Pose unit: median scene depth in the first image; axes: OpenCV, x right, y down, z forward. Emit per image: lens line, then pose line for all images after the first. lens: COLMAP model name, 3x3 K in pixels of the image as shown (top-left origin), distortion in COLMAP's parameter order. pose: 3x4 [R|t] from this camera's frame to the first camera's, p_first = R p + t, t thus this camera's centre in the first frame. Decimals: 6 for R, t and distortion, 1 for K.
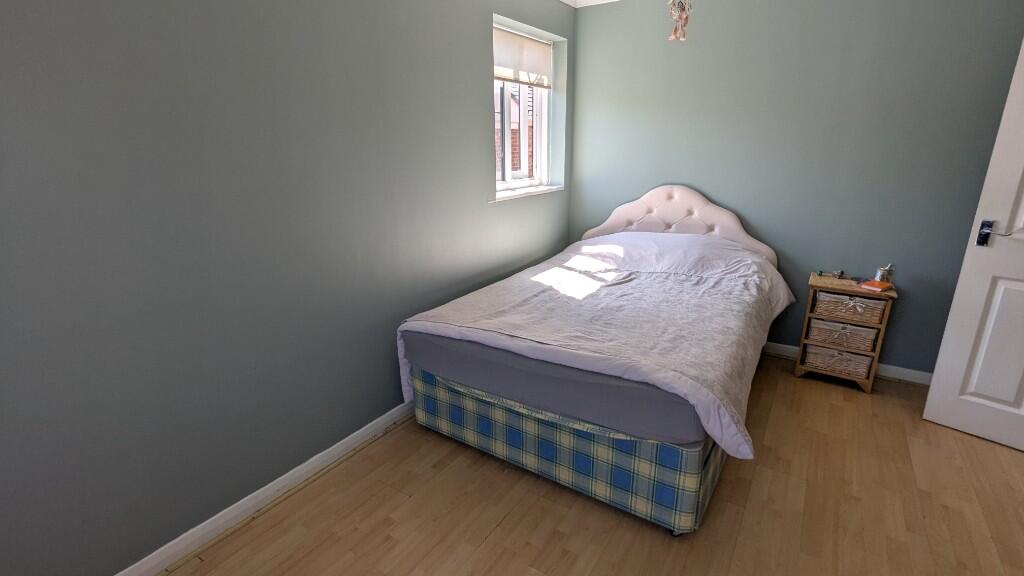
lens RADIAL K [[482.0, 0, 510.2], [0, 482.0, 285.0], [0, 0, 1]] dist [-0.000816, -0.000273]
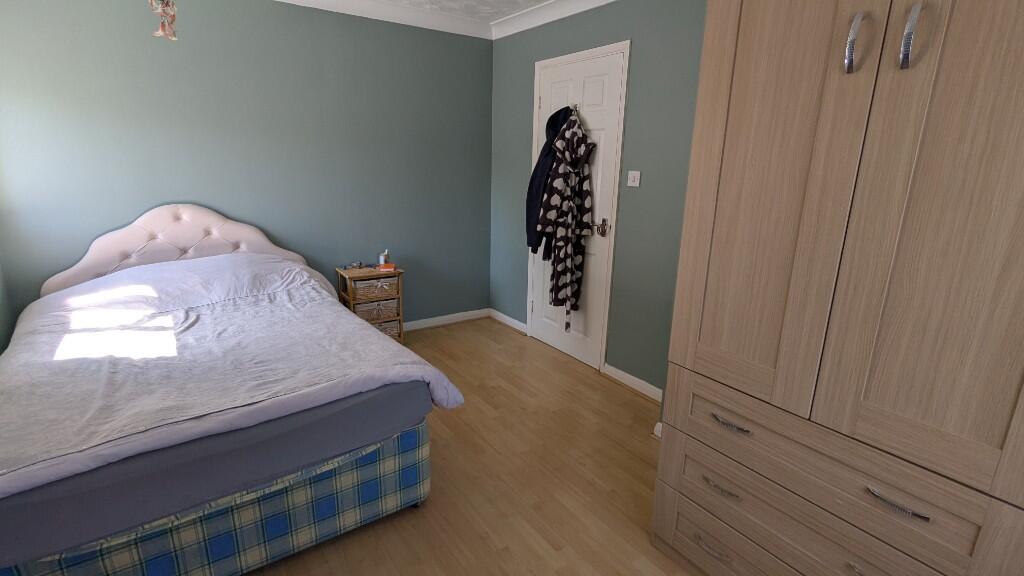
lens RADIAL K [[482.0, 0, 510.2], [0, 482.0, 285.0], [0, 0, 1]] dist [-0.000816, -0.000273]
pose [[0.362414, -0.222476, 0.905075, -0.317862], [0.242760, 0.960106, 0.138797, -0.052911], [-0.899847, 0.169414, 0.401964, 0.174546]]
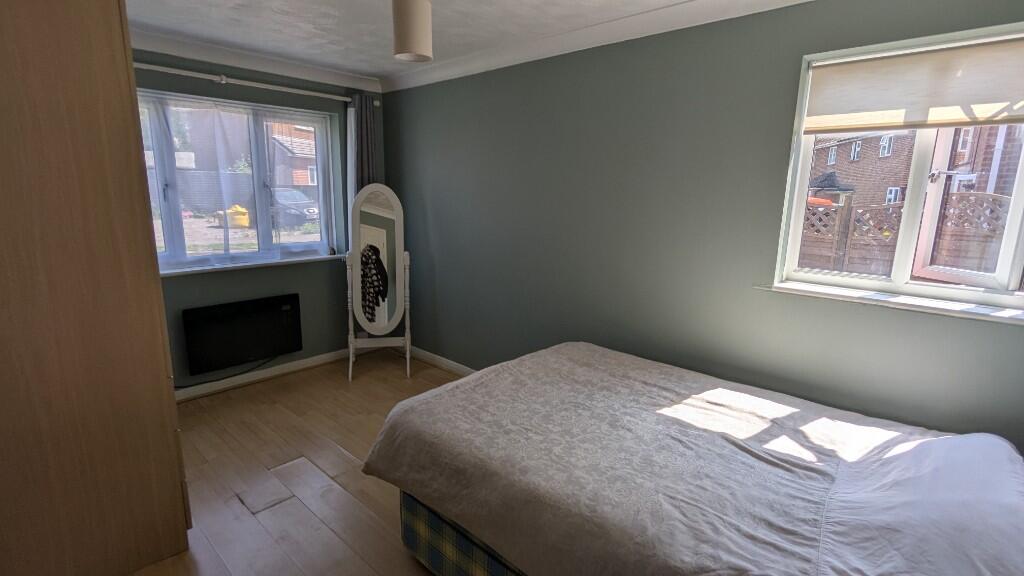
lens RADIAL K [[495.0, 0, 512.0], [0, 495.0, 288.0], [0, 0, 1]] dist [-0.001134, -0.000467]
pose [[-0.154143, 0.203635, -0.966836, 0.869336], [-0.300938, 0.922363, 0.242247, -0.265160], [0.941104, 0.328298, -0.080894, 0.736170]]
